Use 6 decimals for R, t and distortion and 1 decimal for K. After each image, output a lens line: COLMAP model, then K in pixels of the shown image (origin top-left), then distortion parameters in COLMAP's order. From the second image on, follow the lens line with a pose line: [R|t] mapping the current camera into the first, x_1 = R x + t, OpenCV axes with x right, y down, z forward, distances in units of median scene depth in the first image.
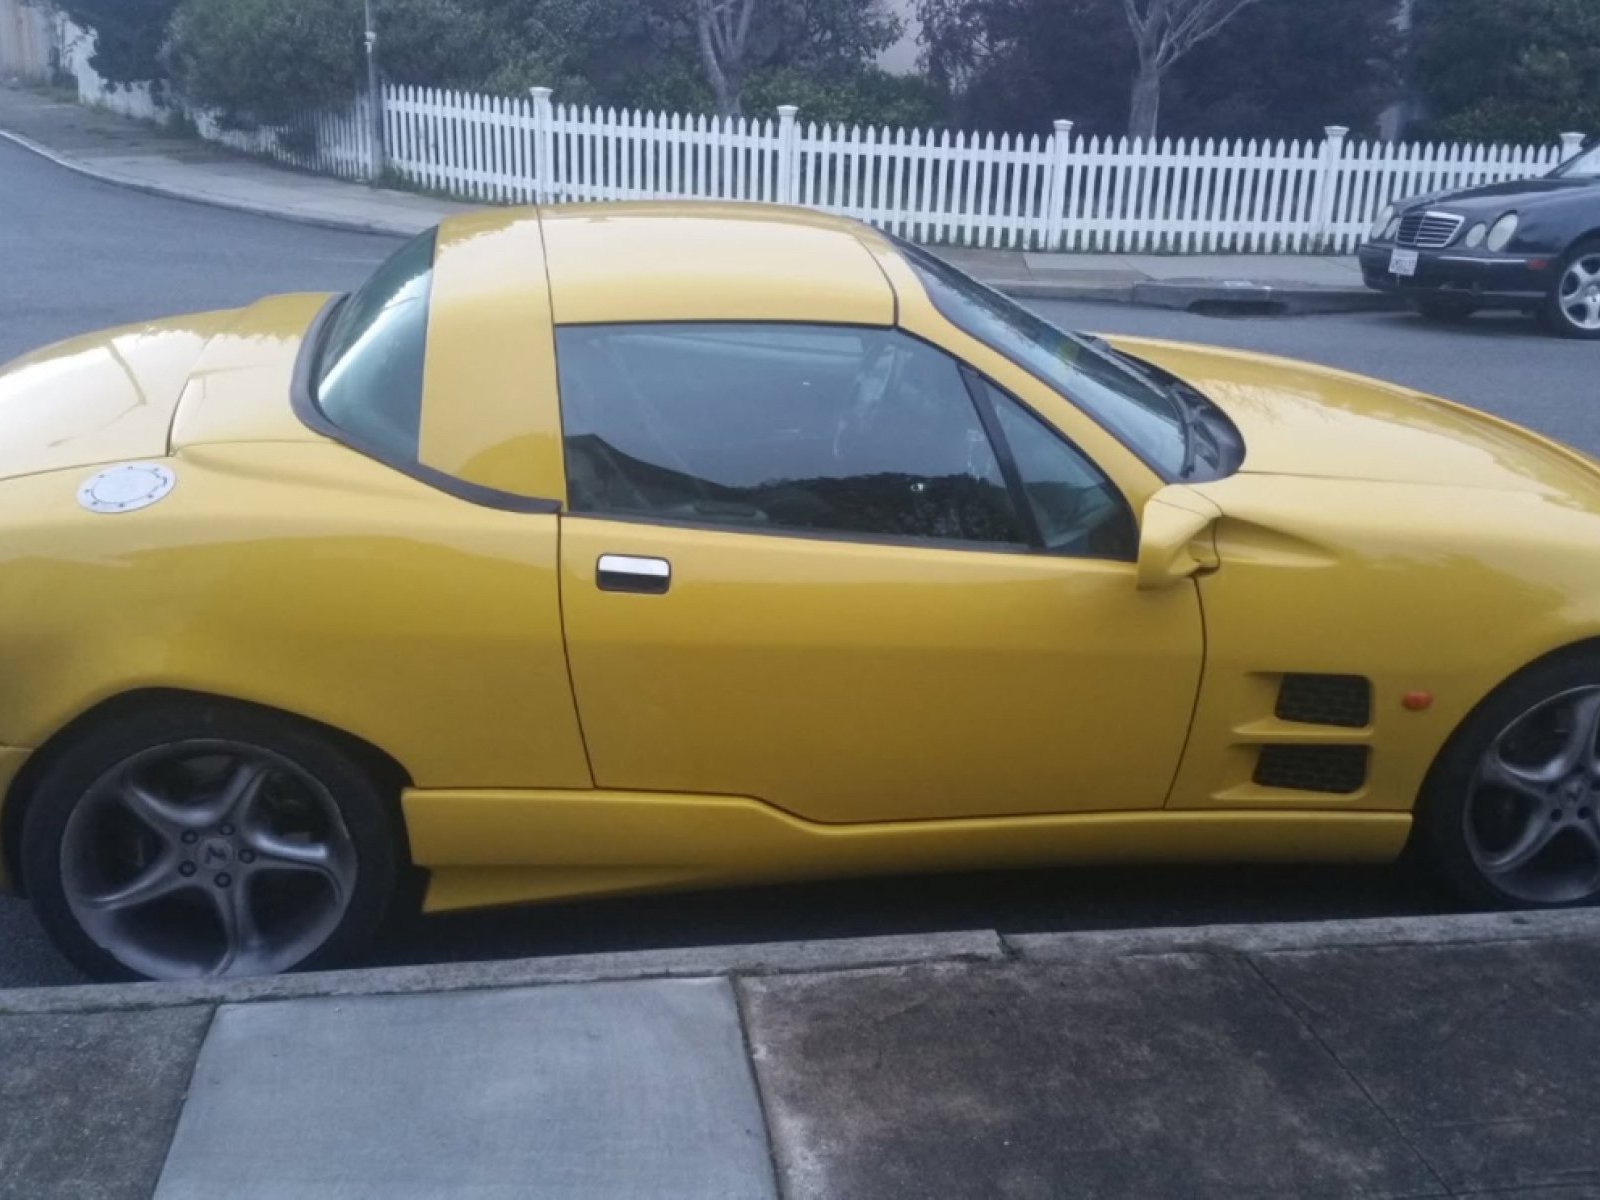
lens RADIAL K [[1676.5, 0, 819.8], [0, 1676.5, 625.0], [0, 0, 1]] dist [0.185095, -0.388748]
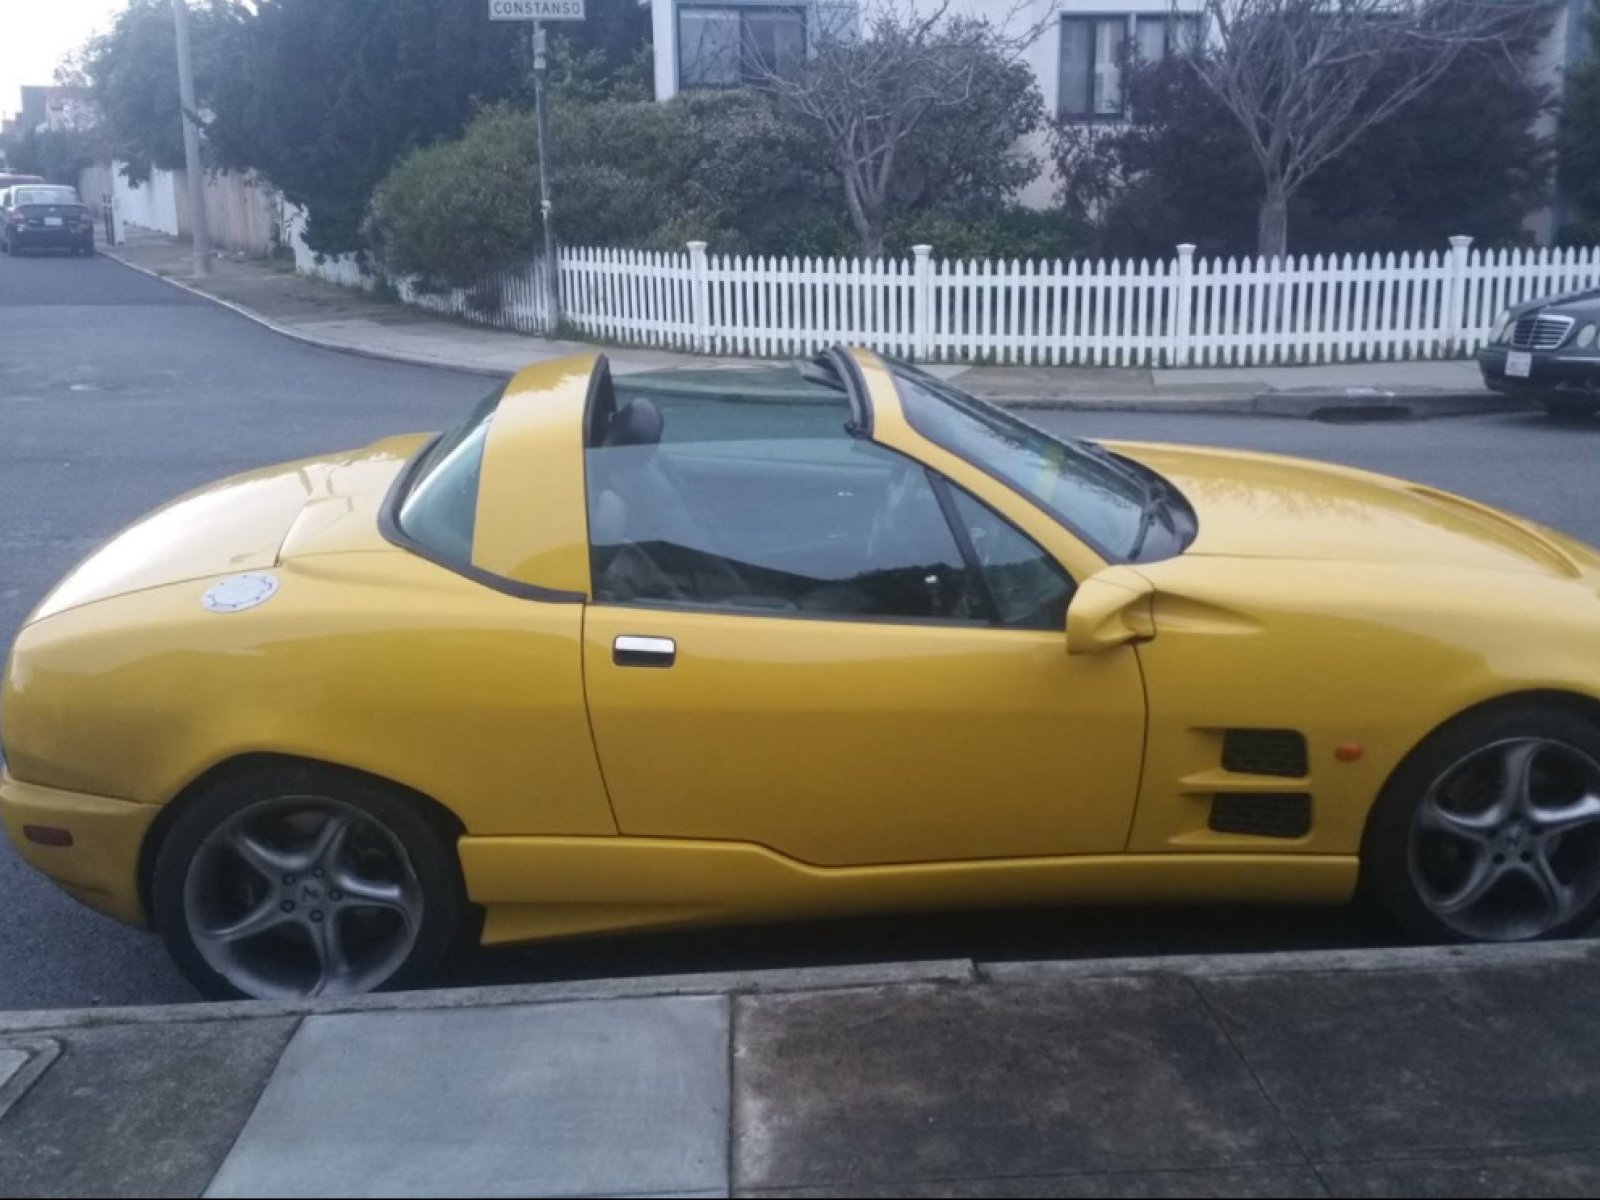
lens RADIAL K [[1671.5, 0, 822.7], [0, 1671.5, 601.7], [0, 0, 1]] dist [0.154432, -0.276418]
pose [[0.993369, -0.027523, -0.111629, 0.133343], [0.017804, 0.996036, -0.087148, 0.036556], [0.113585, 0.084582, 0.989921, -0.149476]]
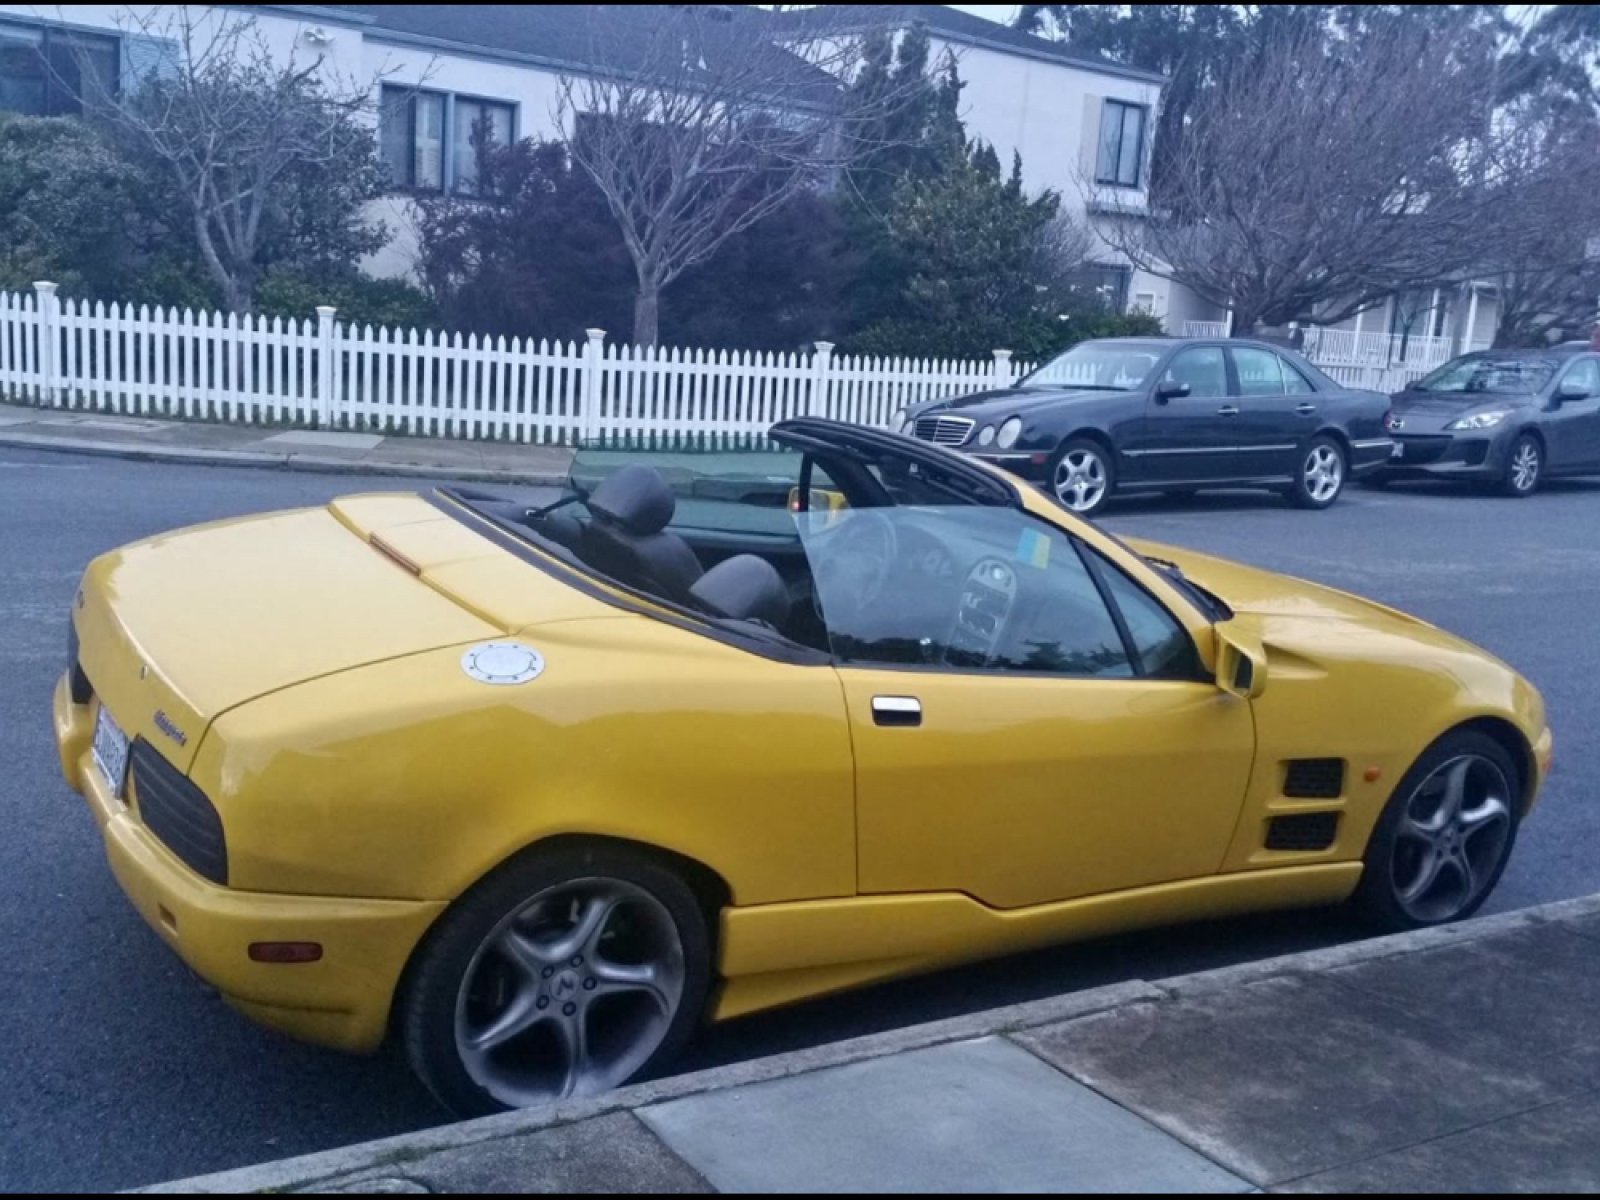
lens RADIAL K [[1676.5, 0, 819.8], [0, 1676.5, 625.0], [0, 0, 1]] dist [0.185095, -0.388748]
pose [[0.928987, -0.044925, 0.367376, -0.550834], [0.085117, 0.991933, -0.093937, 0.016346], [-0.360192, 0.118536, 0.925317, -0.112287]]
